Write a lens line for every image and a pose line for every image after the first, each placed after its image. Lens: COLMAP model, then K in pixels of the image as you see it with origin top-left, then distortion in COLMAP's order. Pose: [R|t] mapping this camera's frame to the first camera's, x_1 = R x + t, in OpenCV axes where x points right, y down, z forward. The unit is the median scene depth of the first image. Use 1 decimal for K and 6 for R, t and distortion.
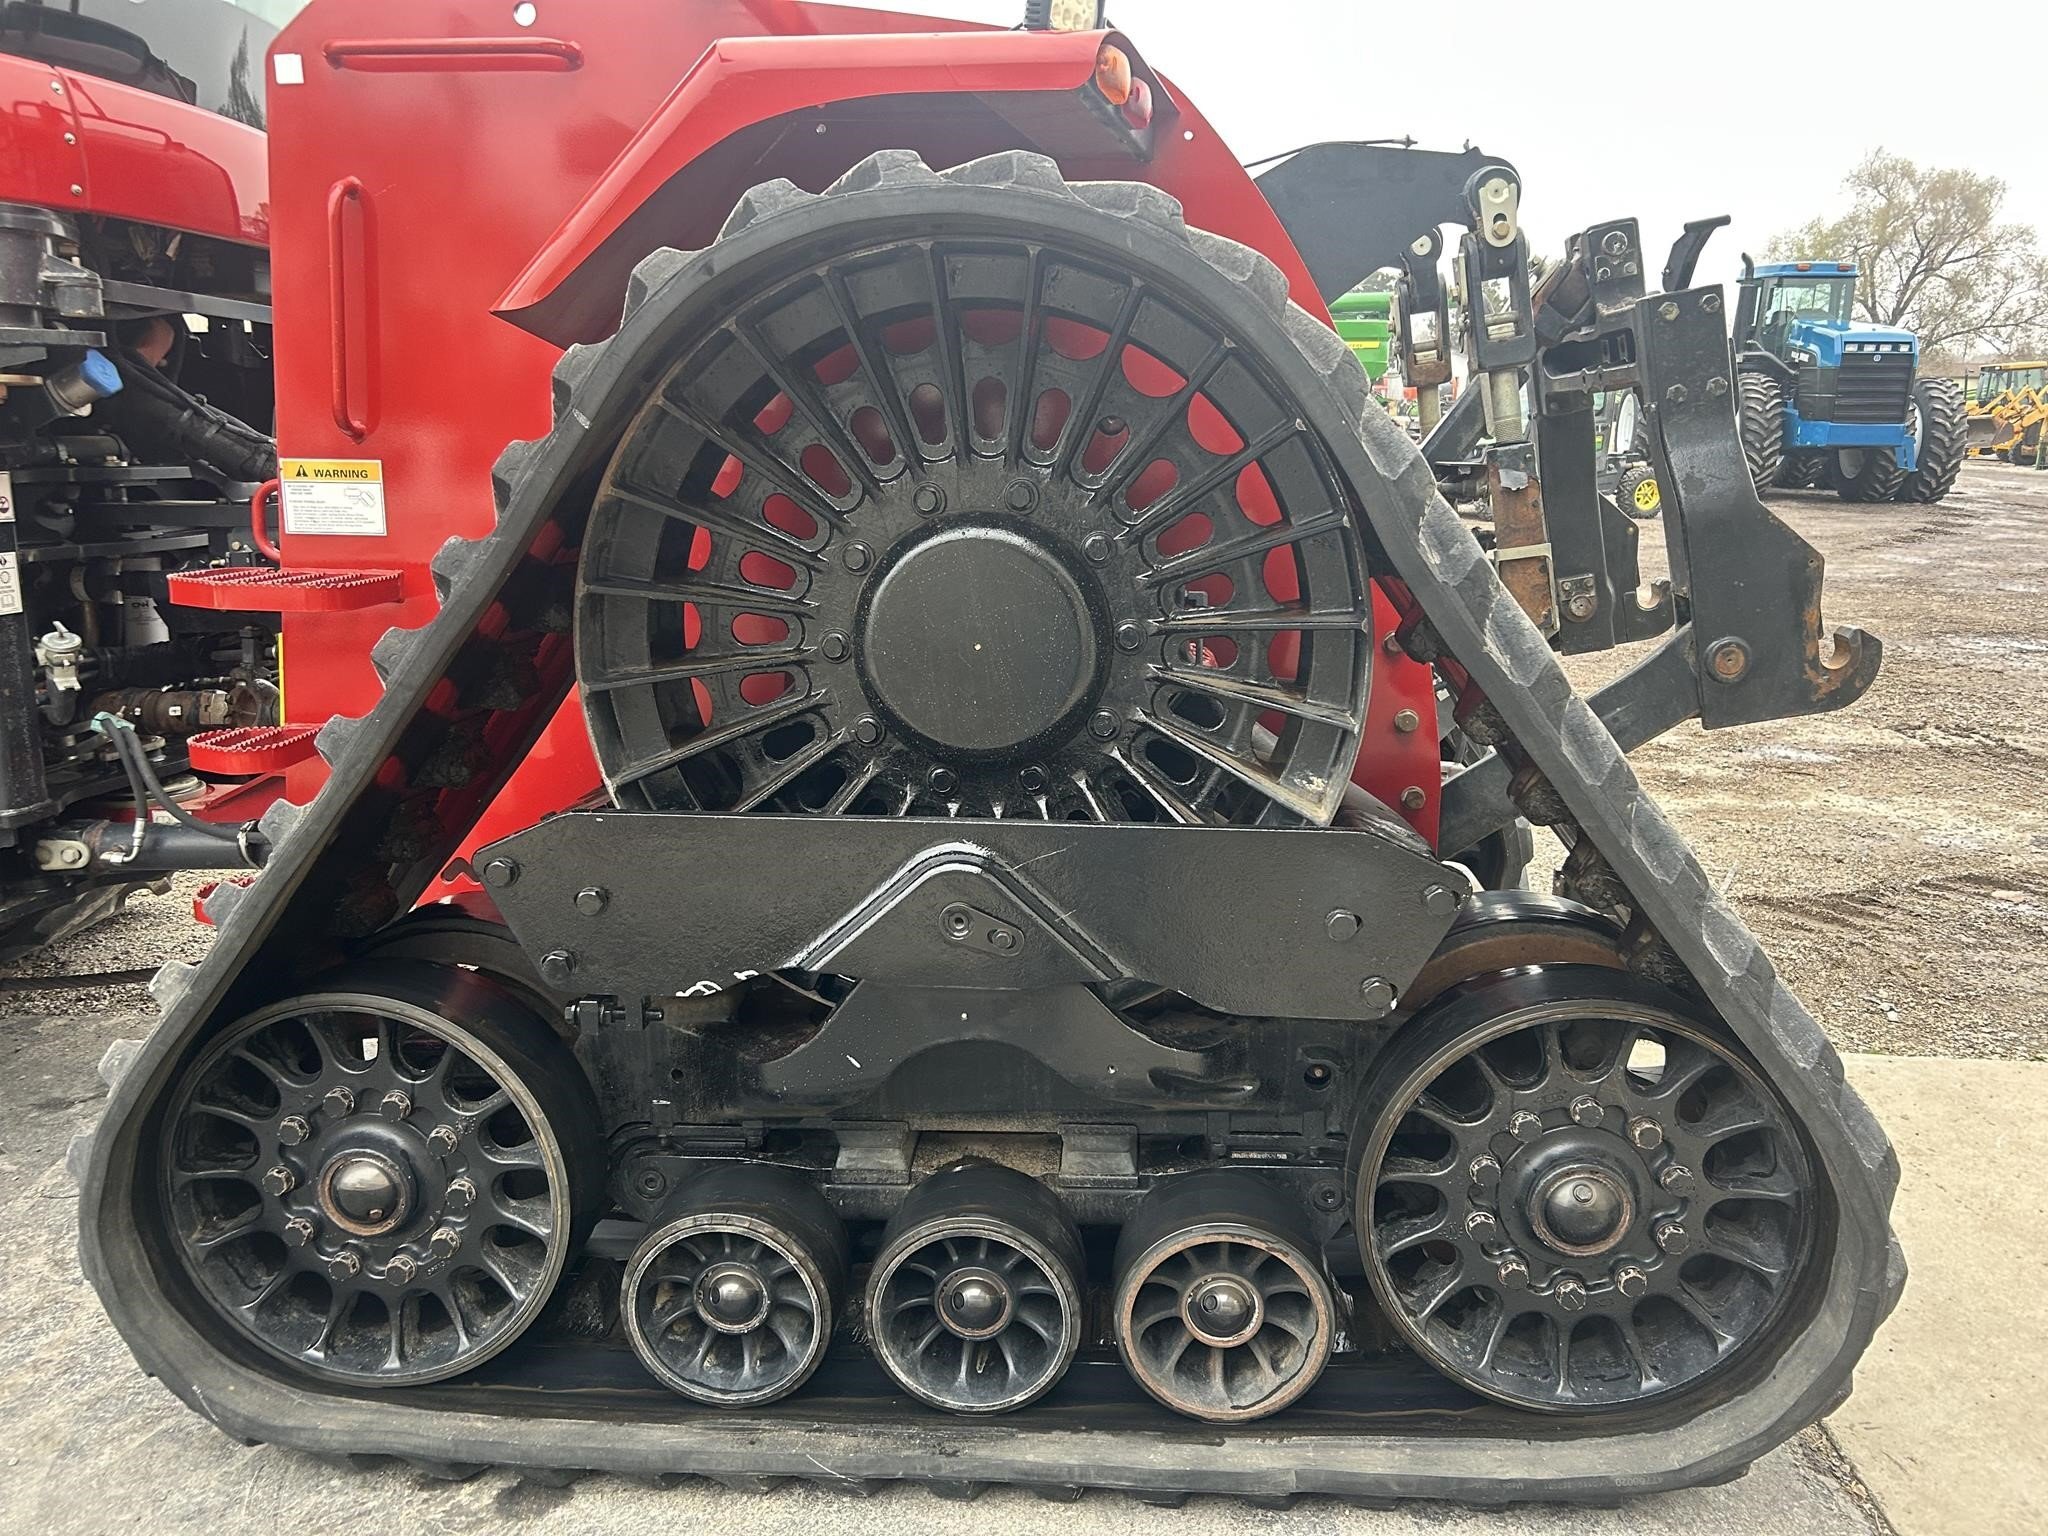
lens RADIAL K [[1548.2, 0, 1041.3], [0, 1548.2, 764.0], [0, 0, 1]] dist [0.038769, -0.032329]
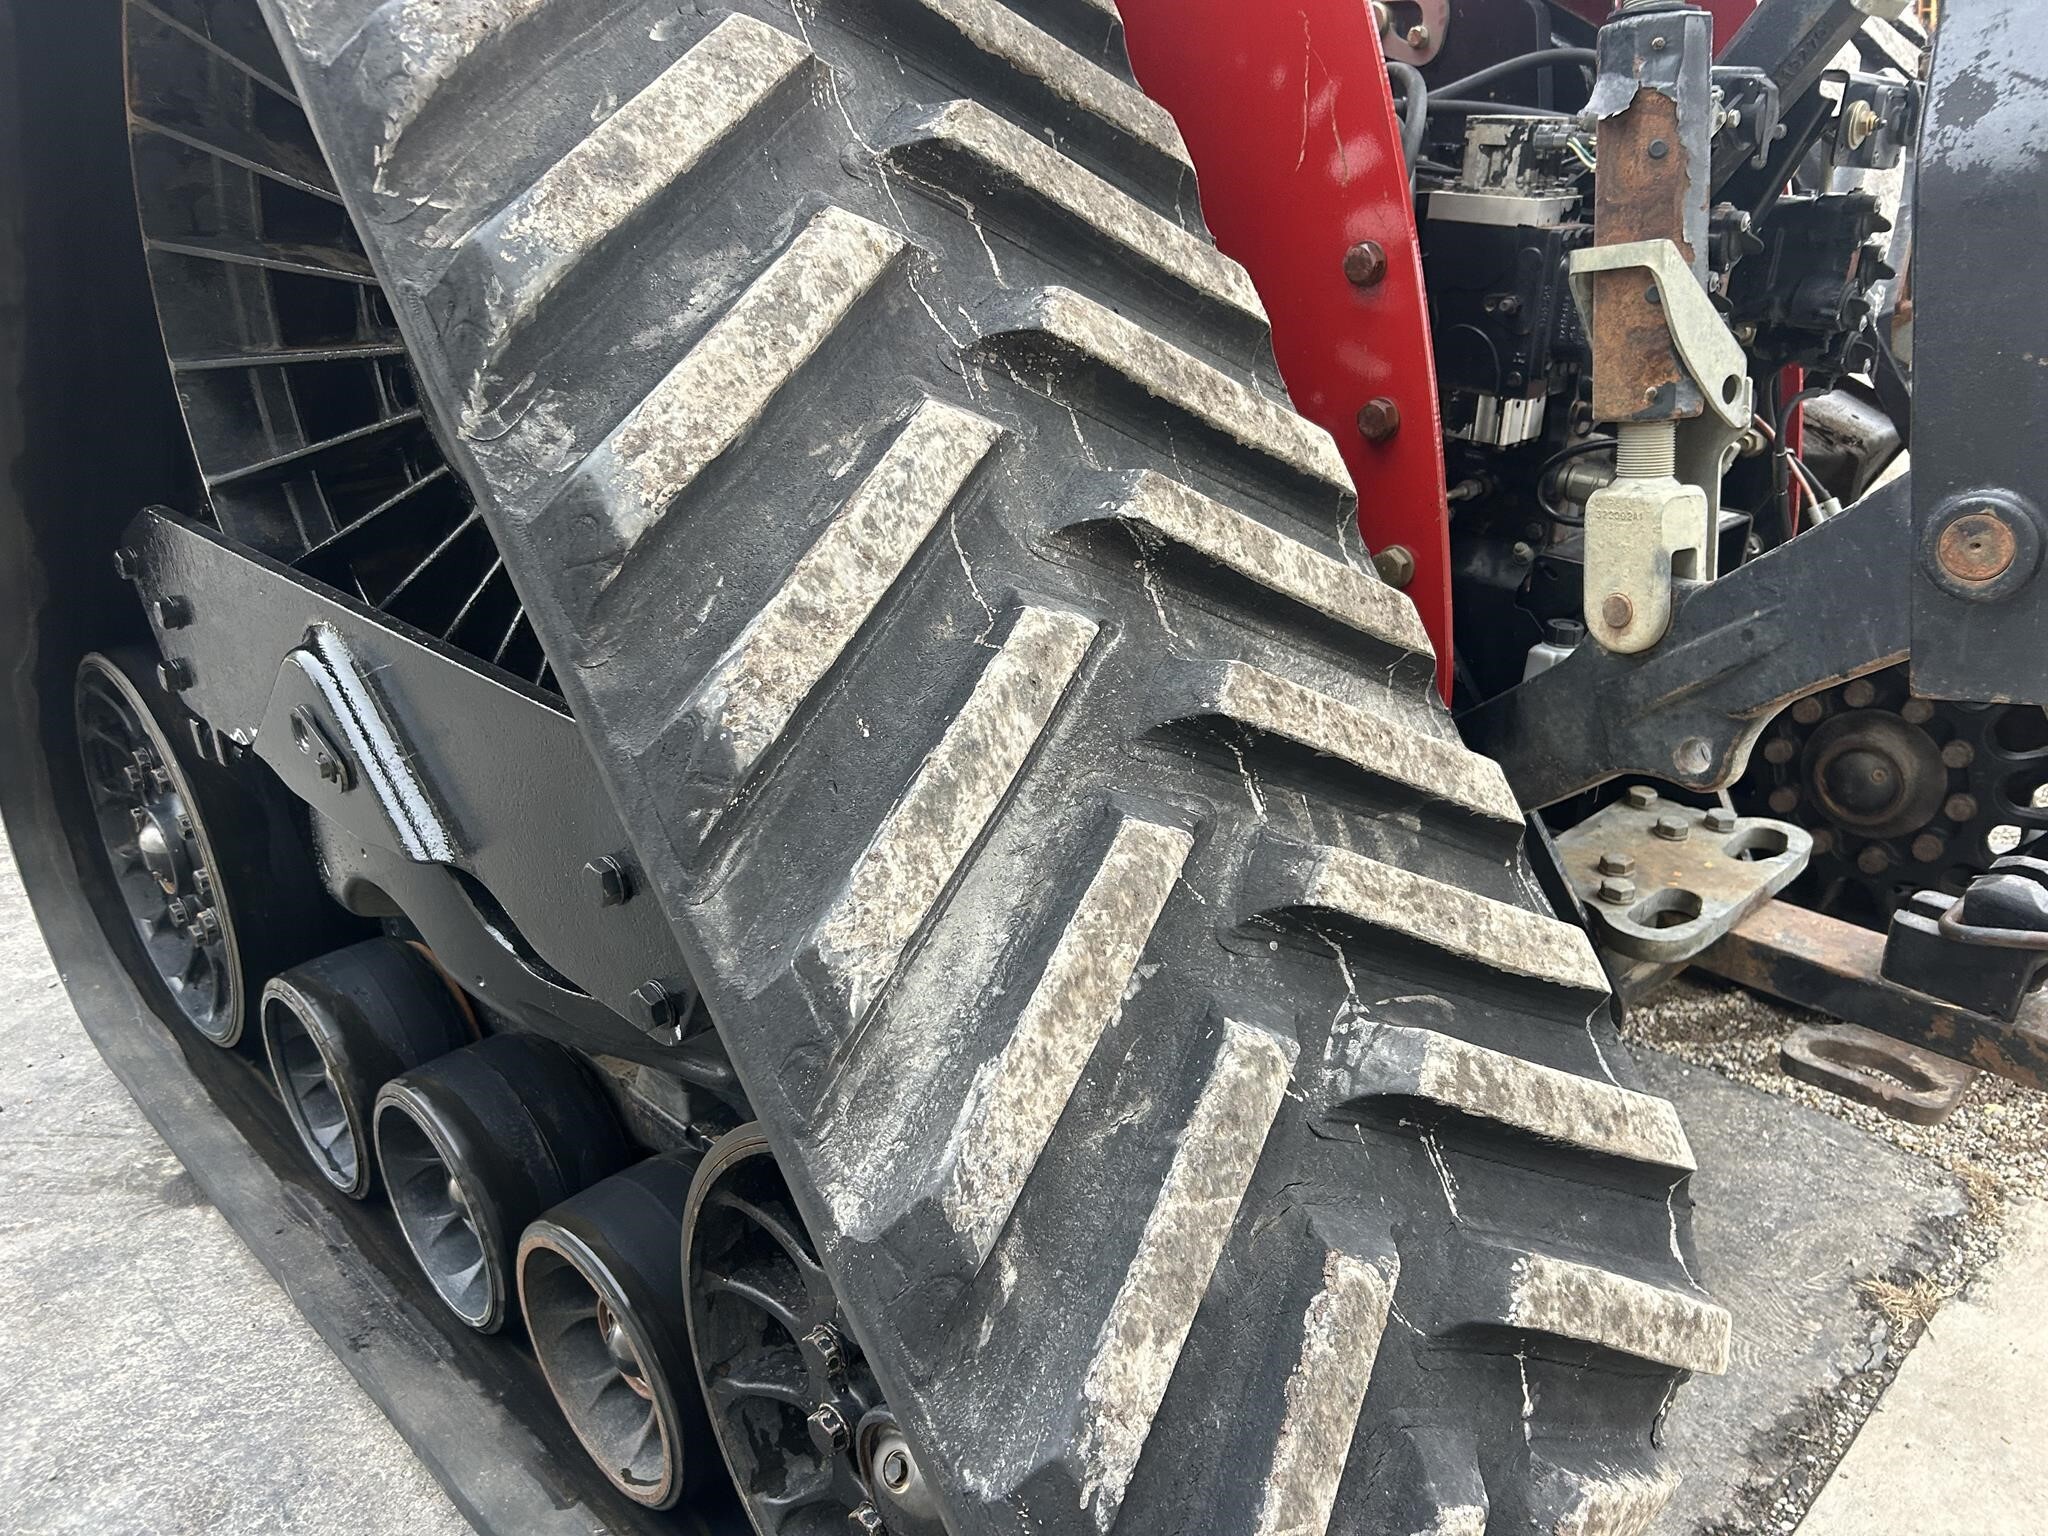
lens RADIAL K [[1548.2, 0, 1034.2], [0, 1548.2, 770.0], [0, 0, 1]] dist [0.038769, -0.032329]
pose [[0.749544, 0.244570, -0.615117, 0.605806], [-0.120444, 0.964121, 0.236568, -0.088684], [0.650904, -0.103231, 0.752108, 0.590885]]
